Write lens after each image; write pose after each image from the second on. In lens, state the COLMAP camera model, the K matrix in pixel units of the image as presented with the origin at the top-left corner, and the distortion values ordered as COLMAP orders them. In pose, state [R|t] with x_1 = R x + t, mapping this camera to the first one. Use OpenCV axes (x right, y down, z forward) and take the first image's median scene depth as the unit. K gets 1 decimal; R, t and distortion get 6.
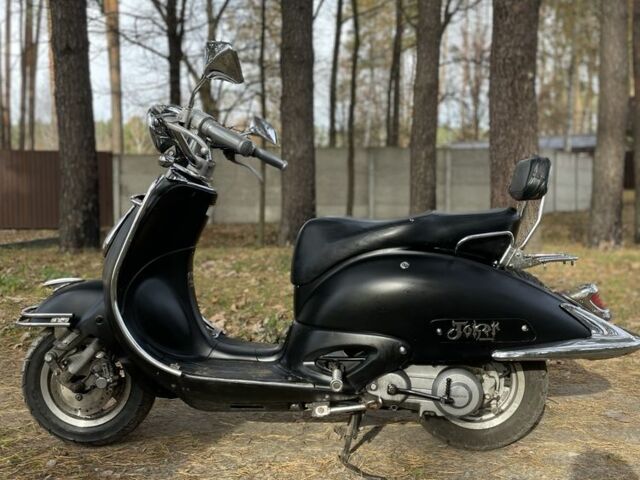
lens RADIAL K [[593.2, 0, 320.0], [0, 593.2, 240.0], [0, 0, 1]] dist [-0.007517, -0.007238]
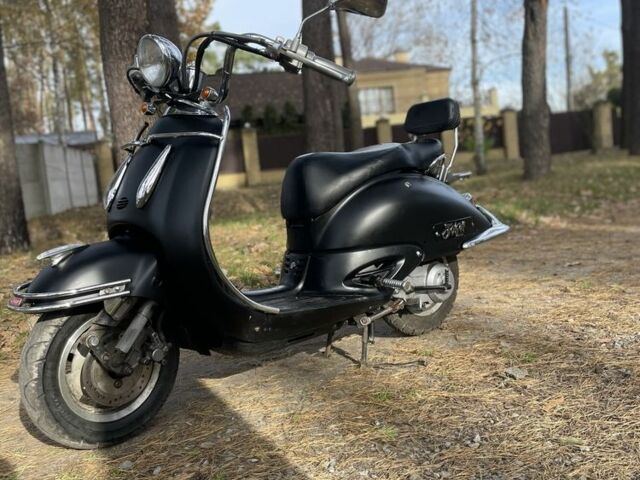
lens RADIAL K [[593.2, 0, 320.0], [0, 593.2, 240.0], [0, 0, 1]] dist [-0.007517, -0.007238]
pose [[0.703378, -0.126468, 0.699475, -0.198962], [0.122742, 0.990873, 0.055727, 0.014799], [-0.700138, 0.046658, 0.712481, 0.060917]]
